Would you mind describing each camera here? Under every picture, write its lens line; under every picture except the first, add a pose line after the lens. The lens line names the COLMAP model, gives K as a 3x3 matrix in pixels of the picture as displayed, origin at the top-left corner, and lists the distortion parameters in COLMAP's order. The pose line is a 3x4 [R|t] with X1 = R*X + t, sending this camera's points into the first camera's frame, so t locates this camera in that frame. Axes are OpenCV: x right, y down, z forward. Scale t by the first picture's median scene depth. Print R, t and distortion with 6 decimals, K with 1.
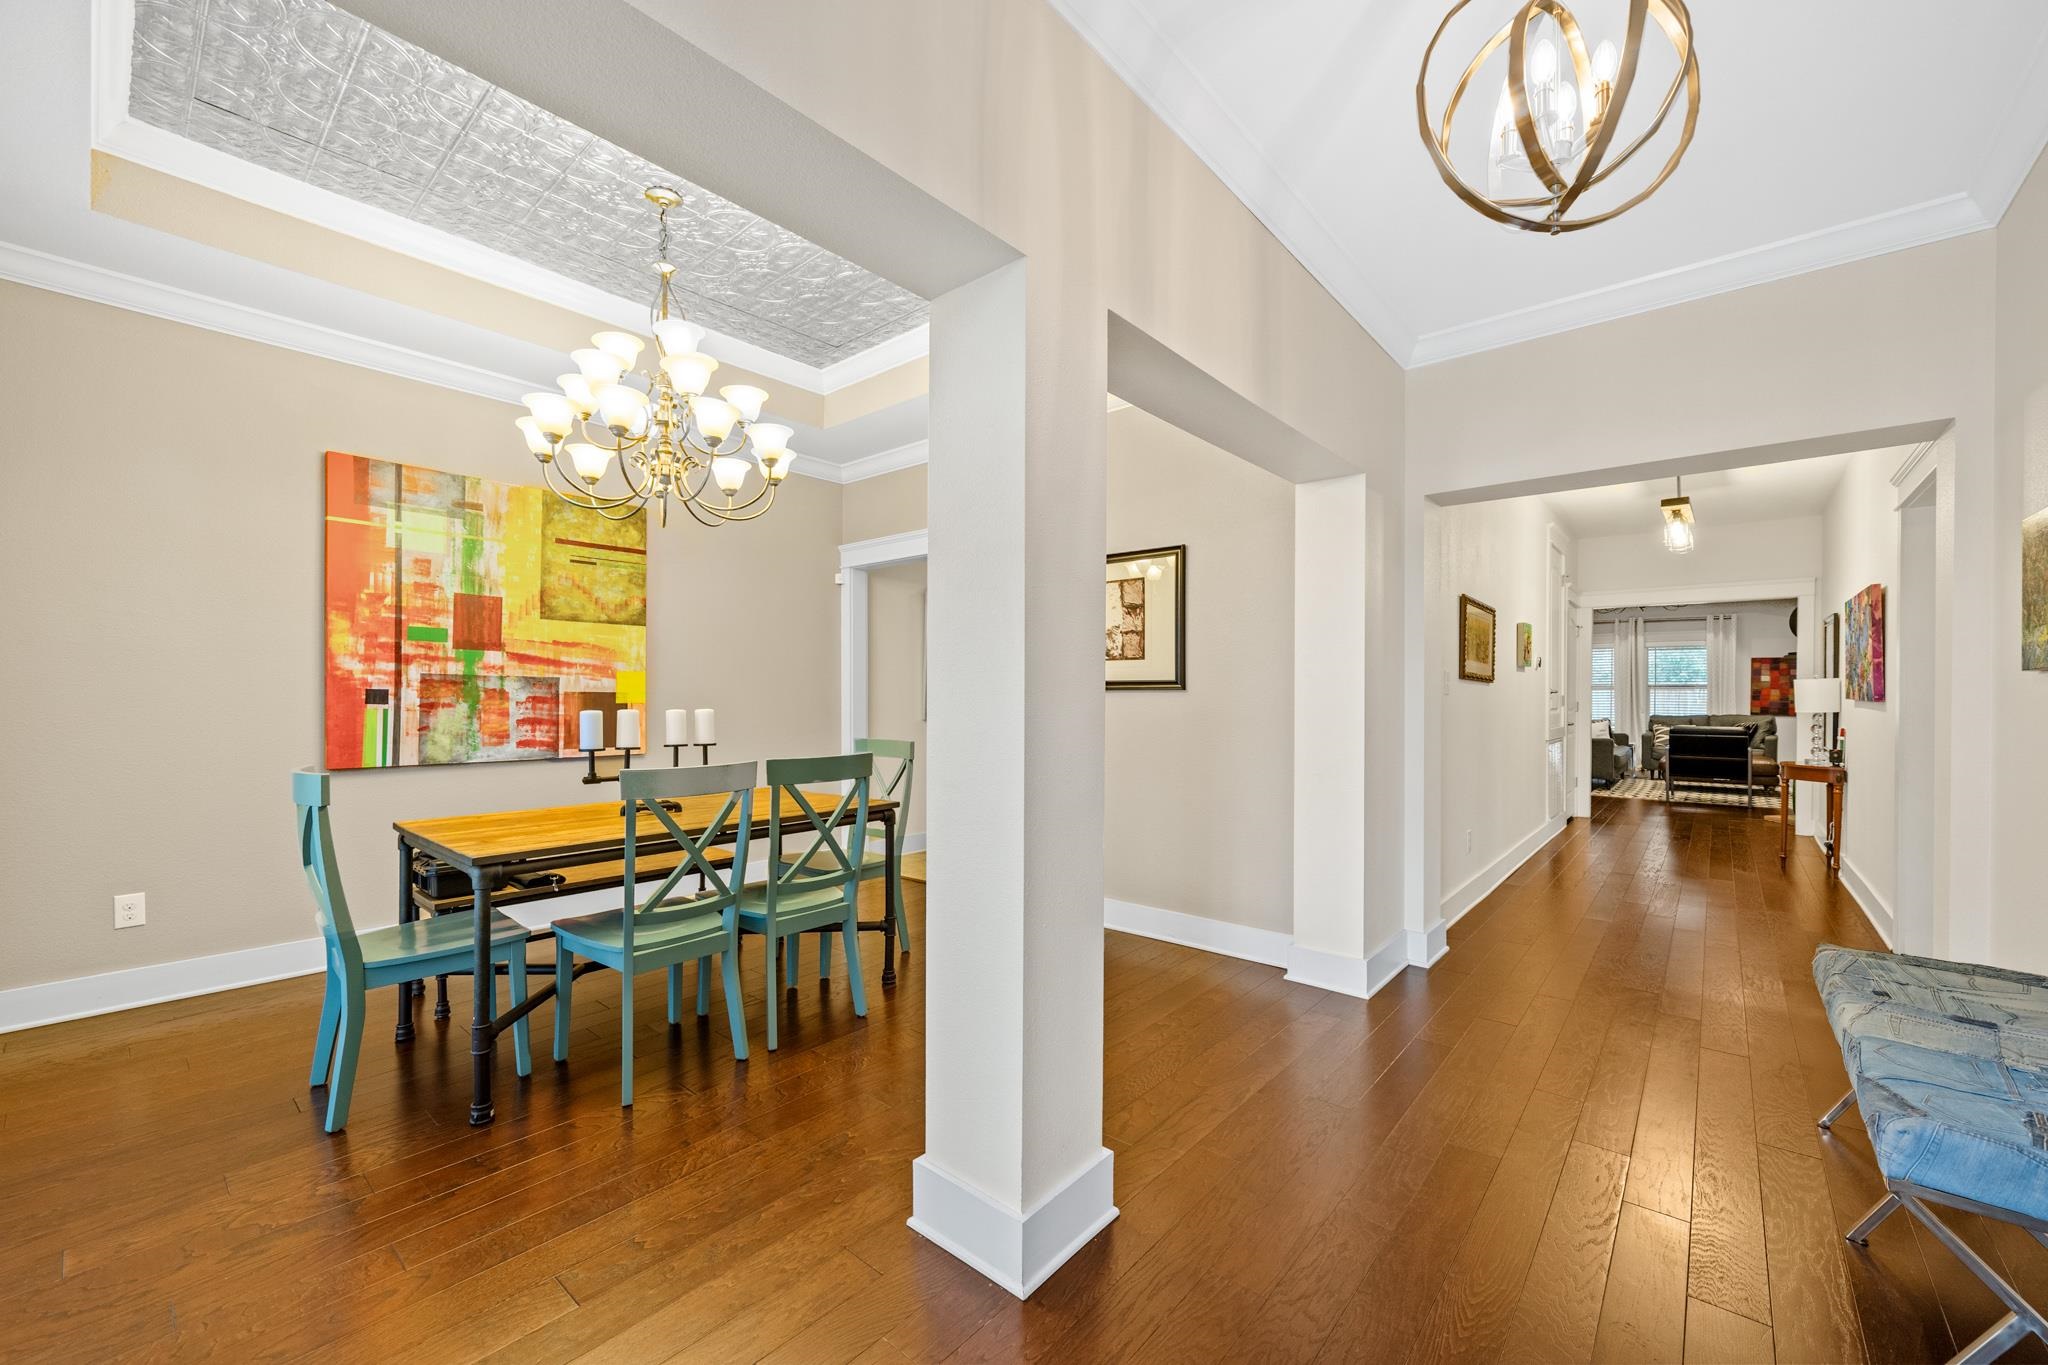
lens RADIAL K [[835.3, 0, 1024.4], [0, 835.3, 693.9], [0, 0, 1]] dist [-0.002851, -0.000235]
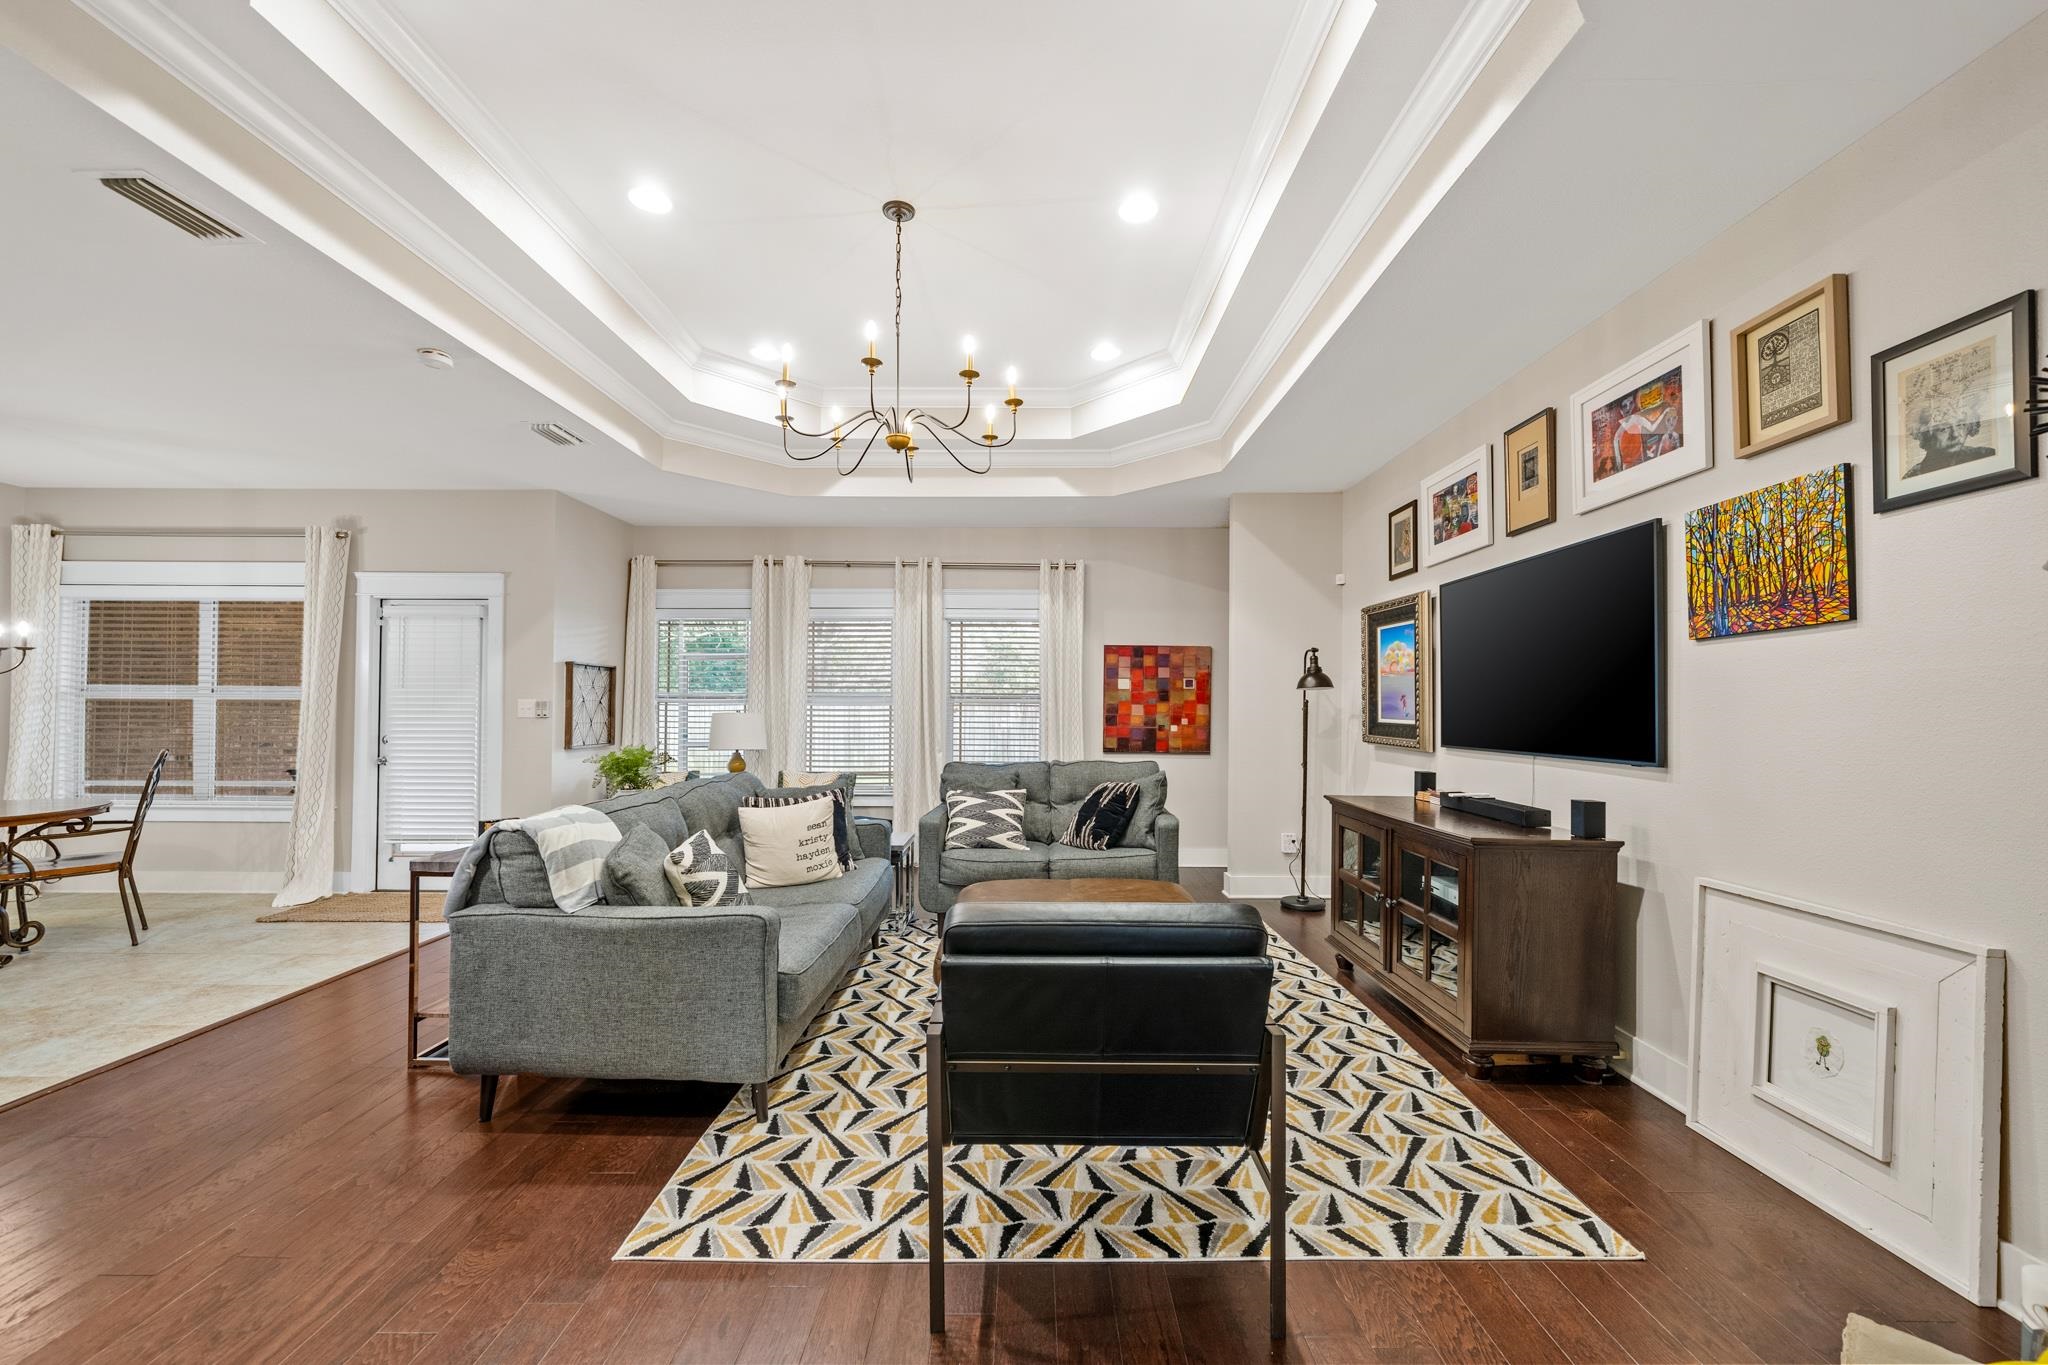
lens RADIAL K [[835.3, 0, 1028.4], [0, 835.3, 691.1], [0, 0, 1]] dist [-0.002851, -0.000235]
pose [[0.766651, 0.006875, 0.642027, 0.498553], [0.003011, 0.999893, -0.014303, -0.006440], [-0.642057, 0.012899, 0.766548, 0.629785]]
